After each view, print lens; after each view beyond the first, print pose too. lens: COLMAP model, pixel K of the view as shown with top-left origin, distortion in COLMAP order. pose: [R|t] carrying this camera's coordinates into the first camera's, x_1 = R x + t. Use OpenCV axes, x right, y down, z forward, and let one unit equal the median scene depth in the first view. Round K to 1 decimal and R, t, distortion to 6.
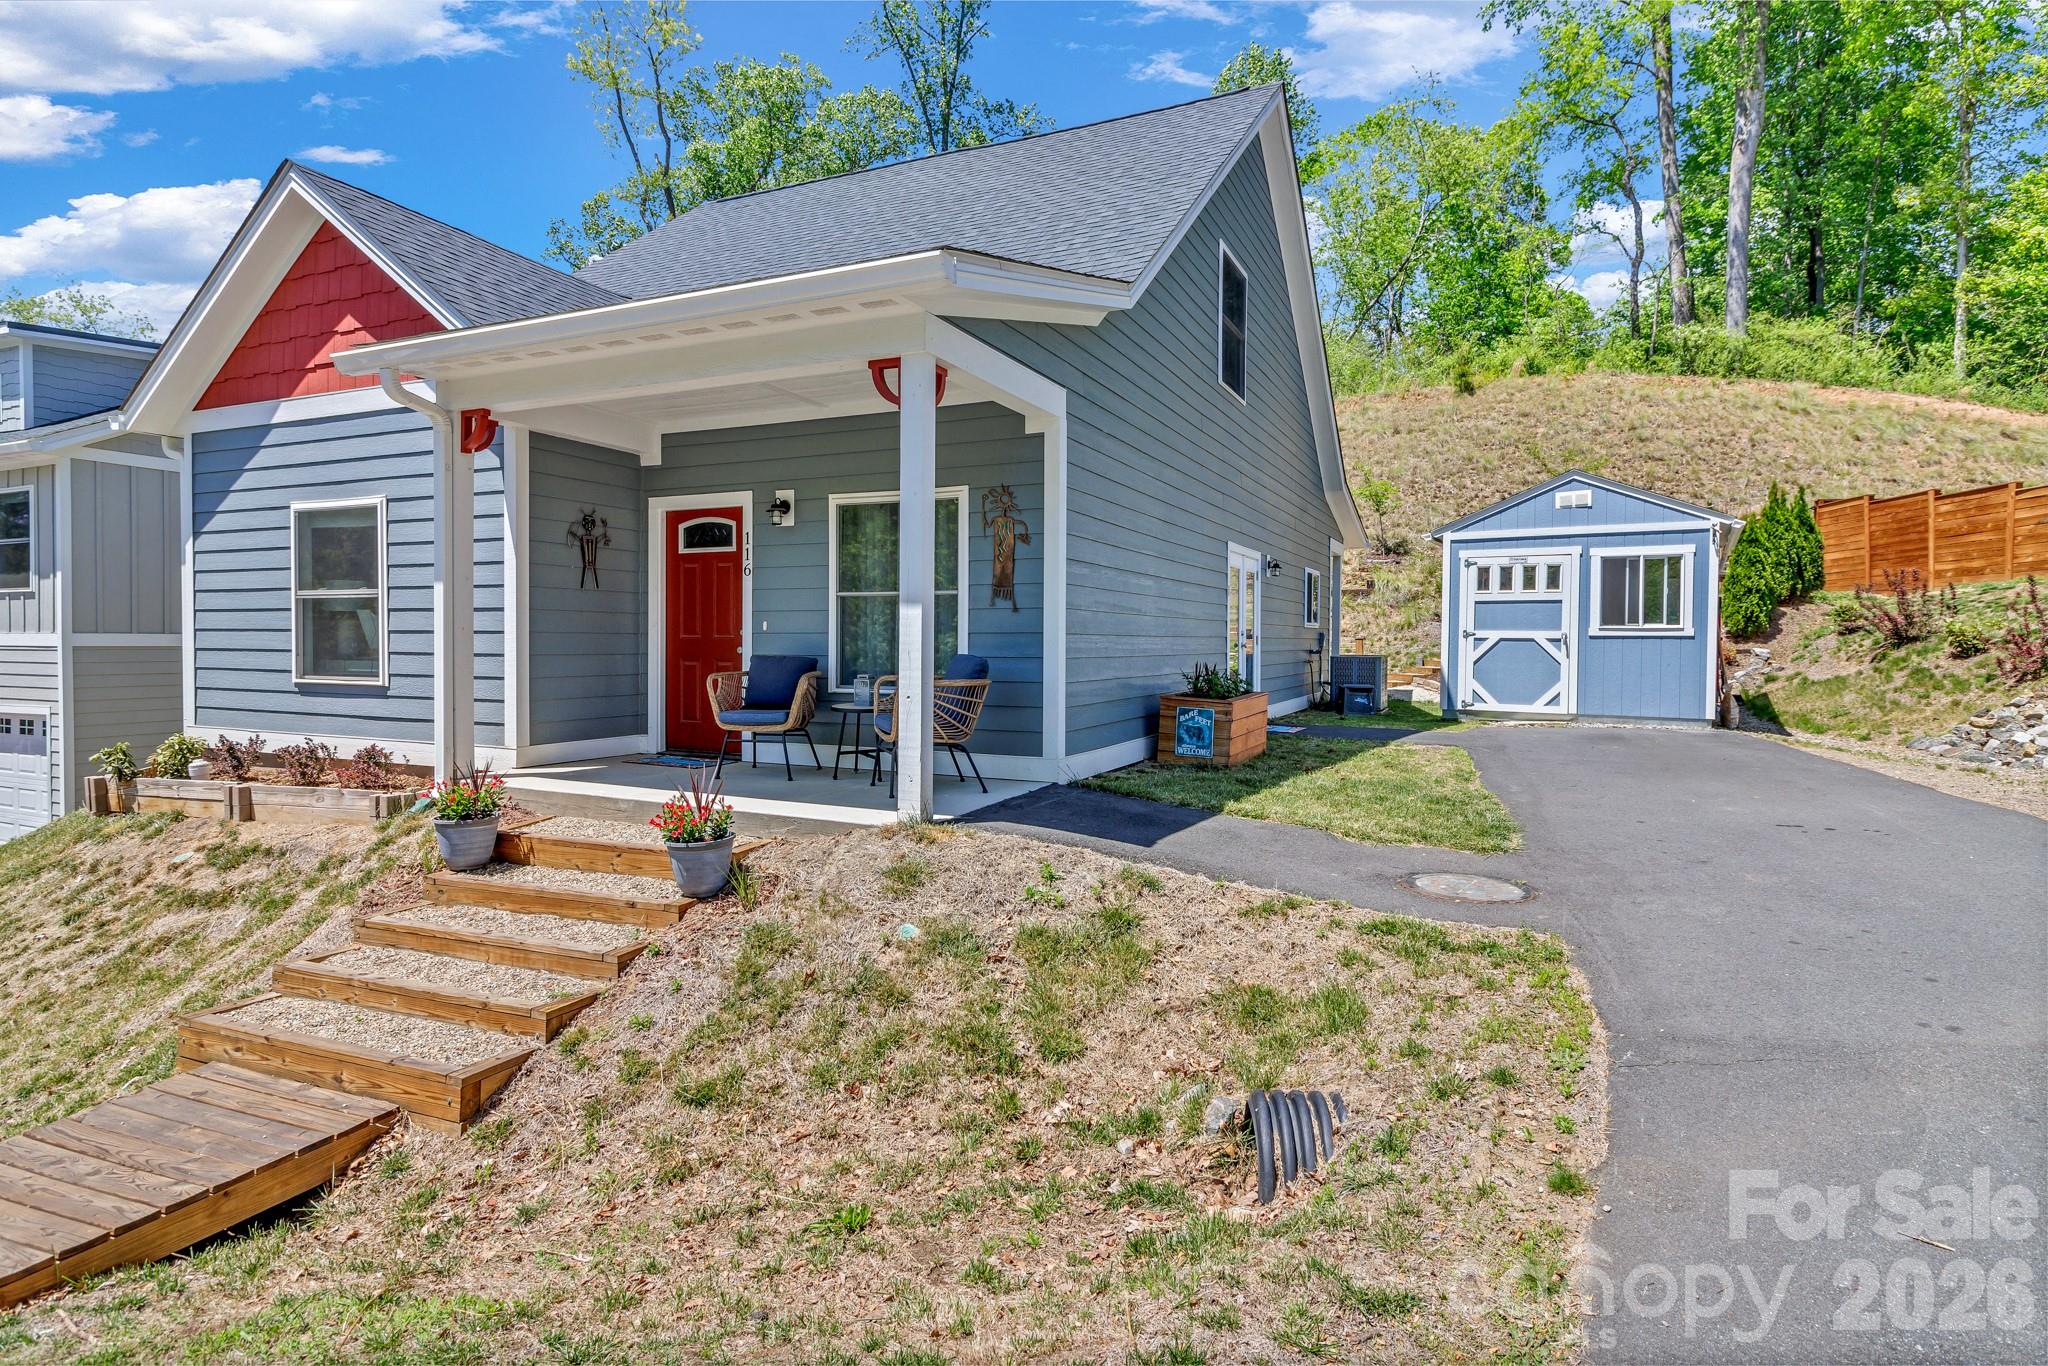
lens RADIAL K [[1052.6, 0, 1024.0], [0, 1052.6, 683.0], [0, 0, 1]] dist [0.003266, 0.001559]
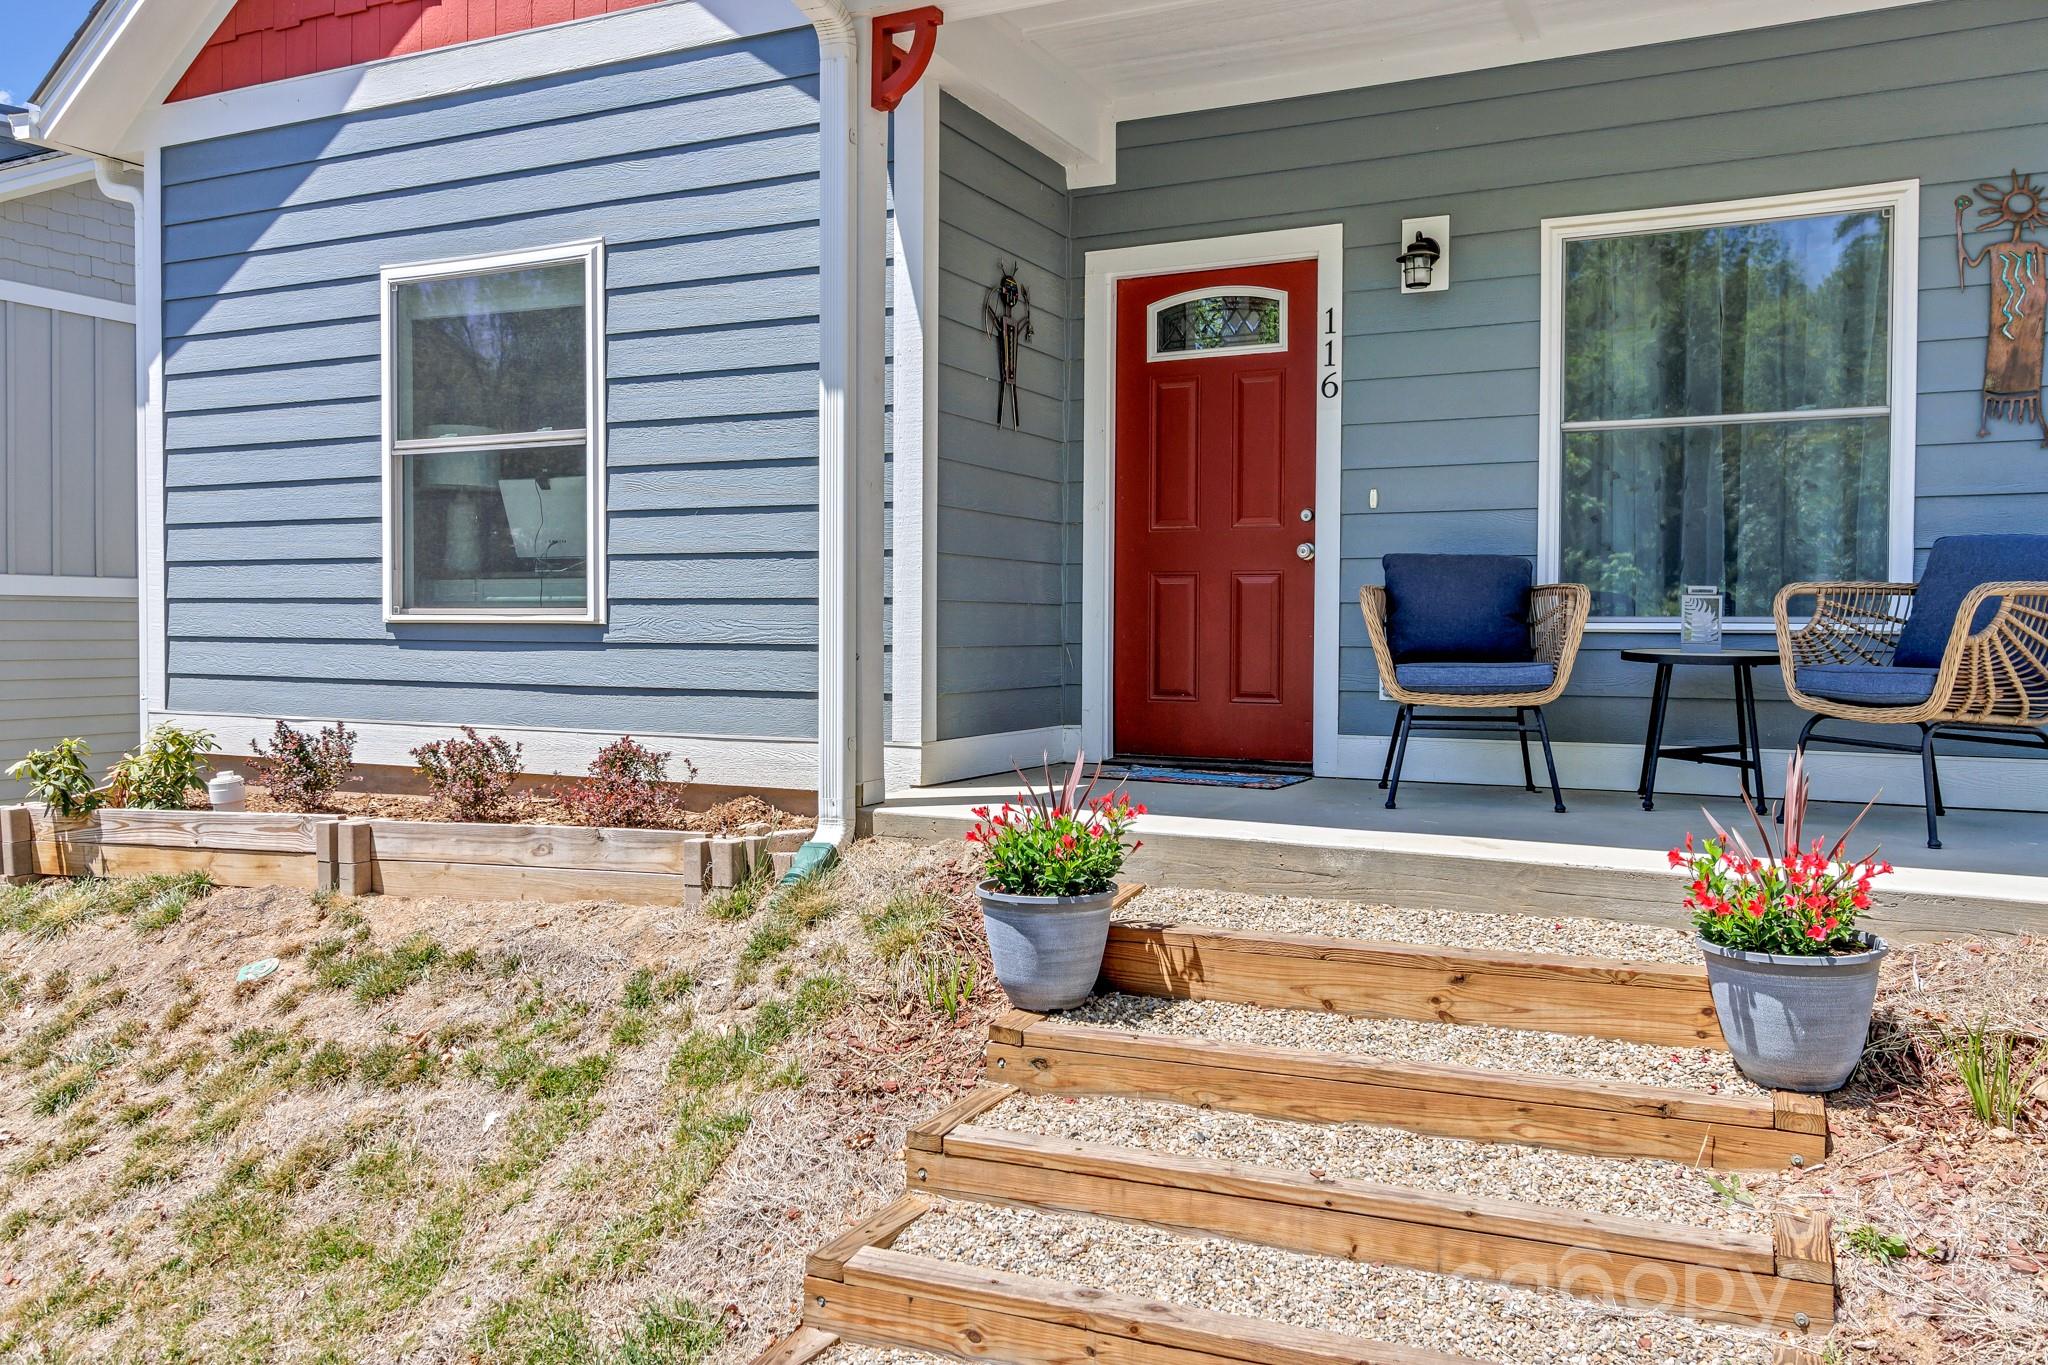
lens RADIAL K [[1605.4, 0, 1024.0], [0, 1605.4, 682.5], [0, 0, 1]] dist [0.001084, 0.001376]
pose [[0.999539, -0.000177, -0.030363, -0.388675], [0.000018, 0.999986, -0.005246, 0.034931], [0.030364, 0.005243, 0.999525, 0.255289]]
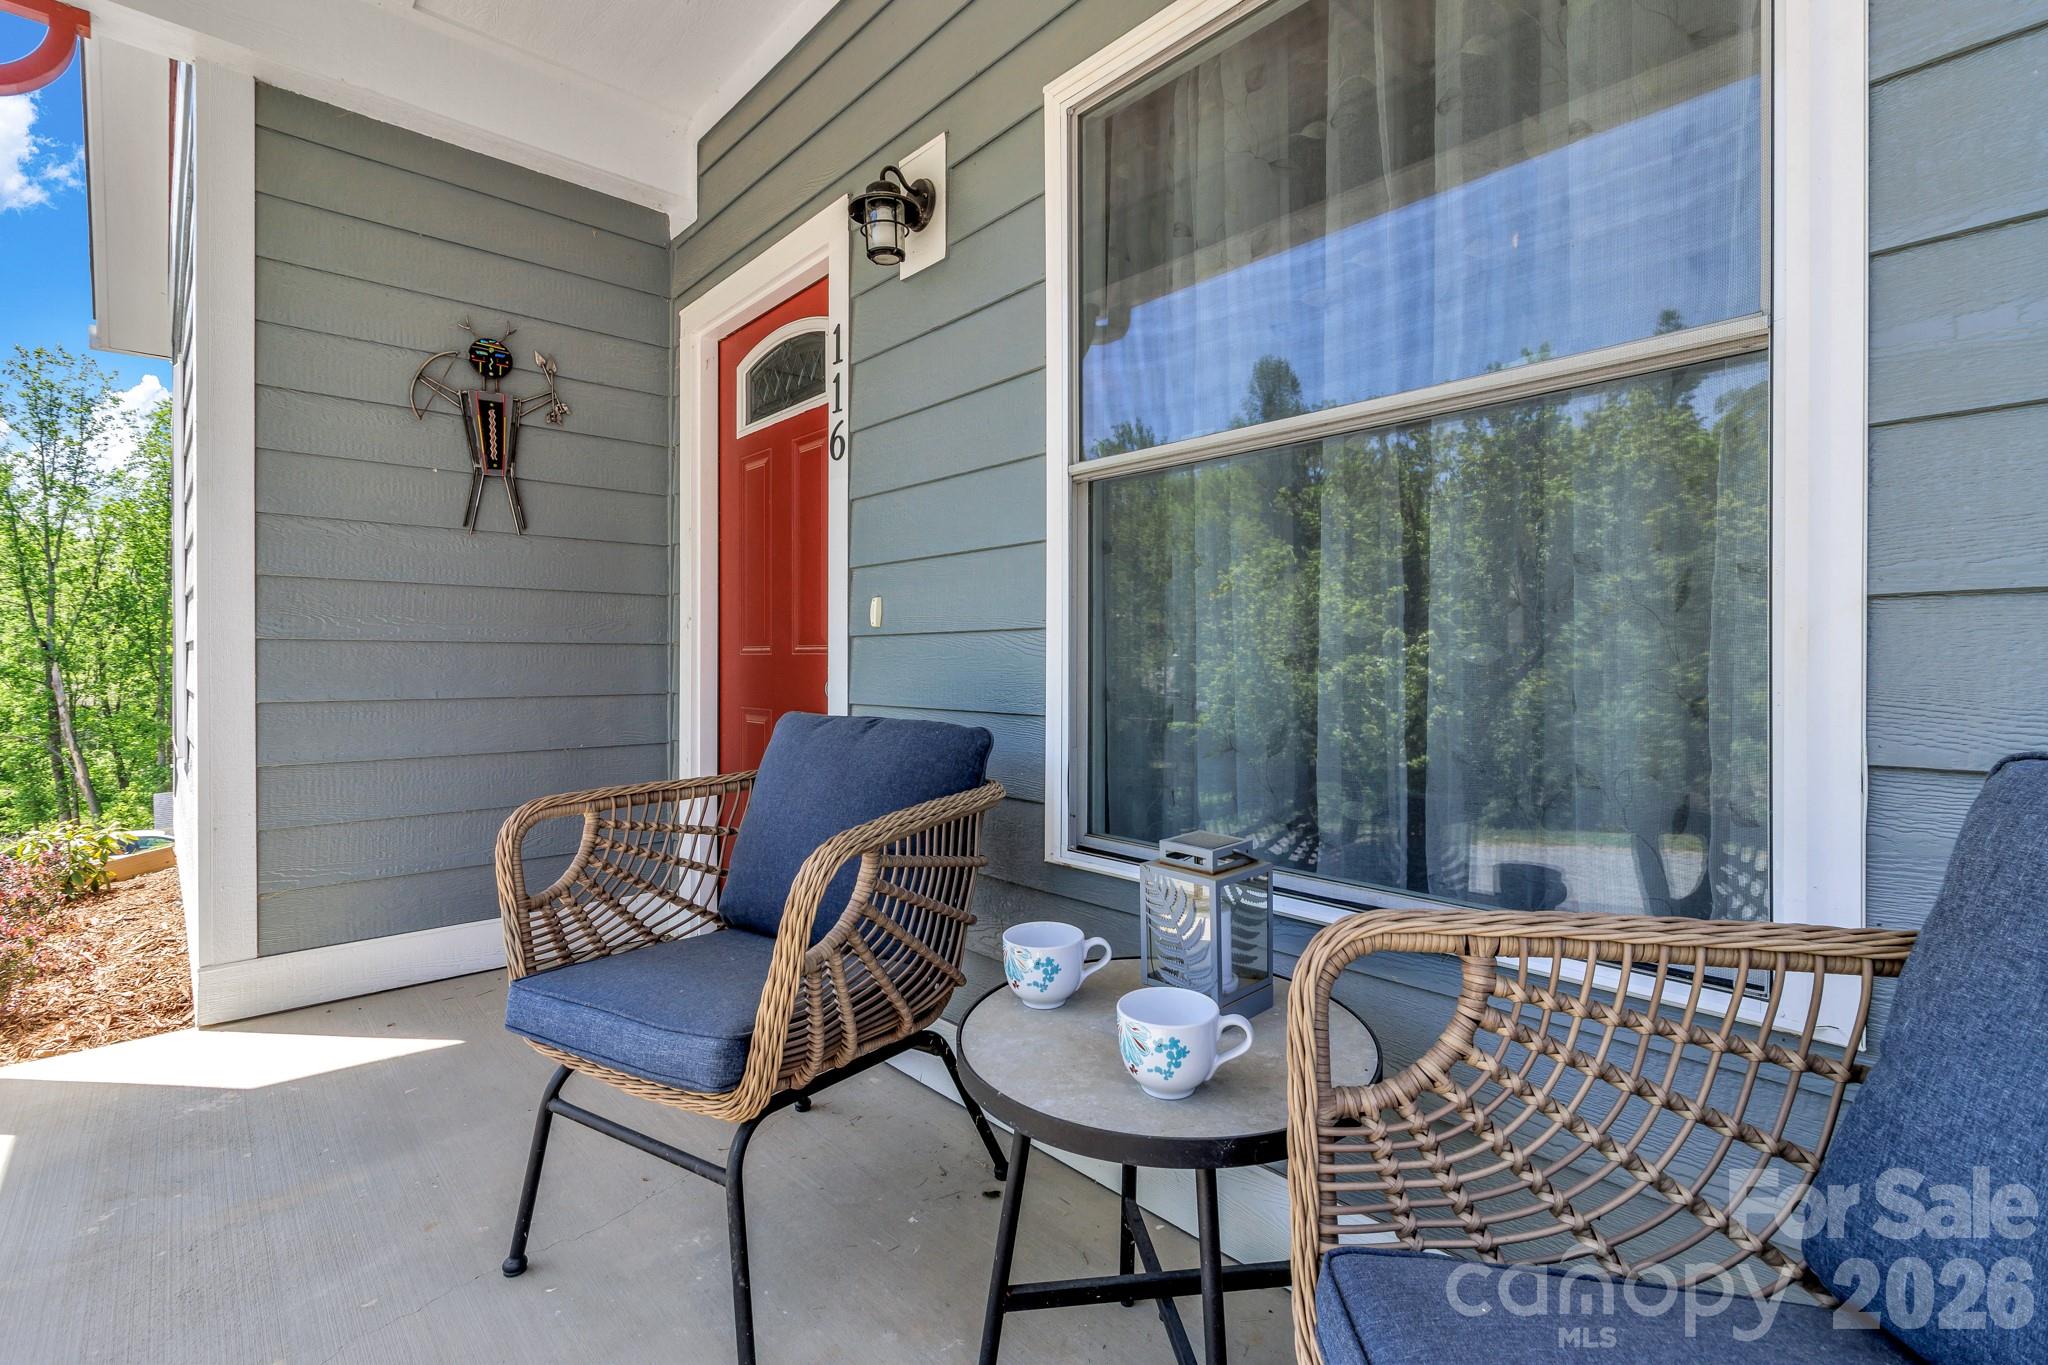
lens RADIAL K [[924.1, 0, 1042.2], [0, 924.1, 656.6], [0, 0, 1]] dist [-0.017427, -0.000497]
pose [[0.930536, -0.007496, -0.366123, -0.103773], [-0.005944, 0.999350, -0.035570, -0.032623], [0.366151, 0.035276, 0.929887, 0.775831]]
